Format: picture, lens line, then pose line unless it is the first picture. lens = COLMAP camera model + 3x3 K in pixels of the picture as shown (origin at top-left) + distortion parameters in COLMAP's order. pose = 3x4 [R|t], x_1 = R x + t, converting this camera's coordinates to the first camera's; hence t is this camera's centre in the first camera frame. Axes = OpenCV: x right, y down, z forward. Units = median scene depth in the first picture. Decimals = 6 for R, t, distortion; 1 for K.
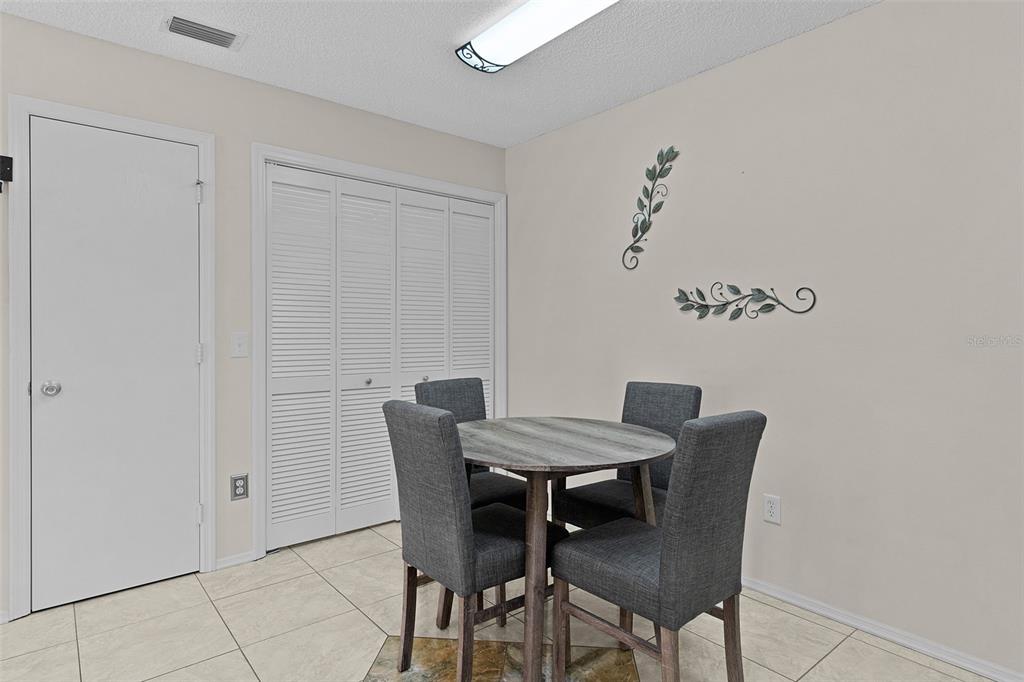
lens RADIAL K [[555.0, 0, 508.7], [0, 555.0, 334.2], [0, 0, 1]] dist [-0.000610, -0.000413]
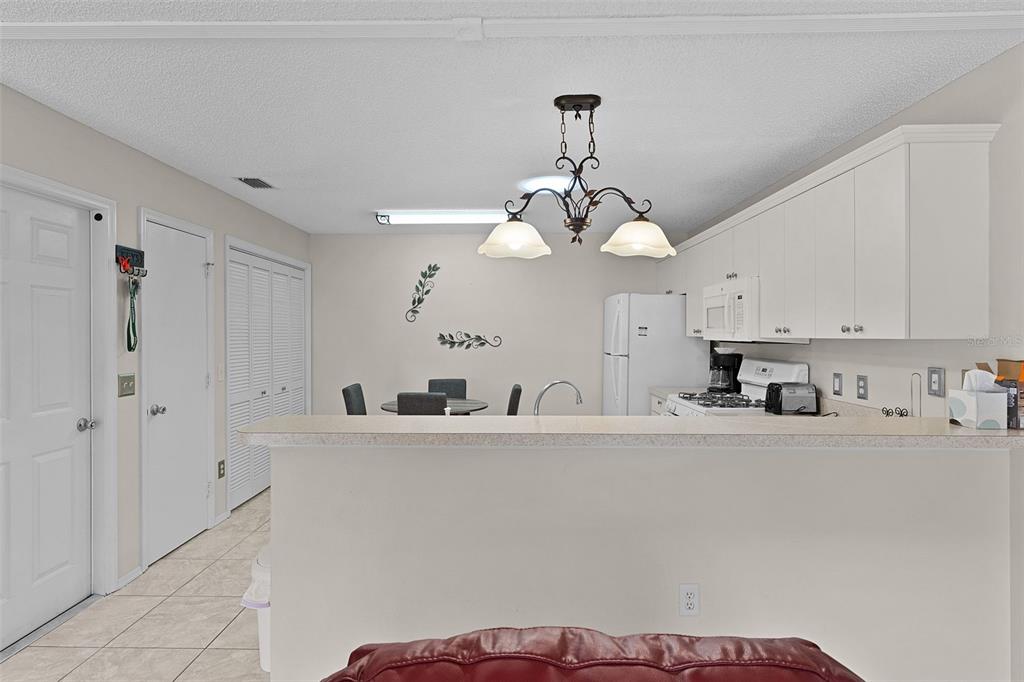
lens RADIAL K [[536.4, 0, 506.3], [0, 536.4, 337.5], [0, 0, 1]] dist [0.001032, 0.000563]
pose [[0.648979, -0.006900, 0.760775, -1.074255], [0.004452, 0.999976, 0.005272, -0.077579], [-0.760794, -0.000034, 0.648994, -0.496954]]
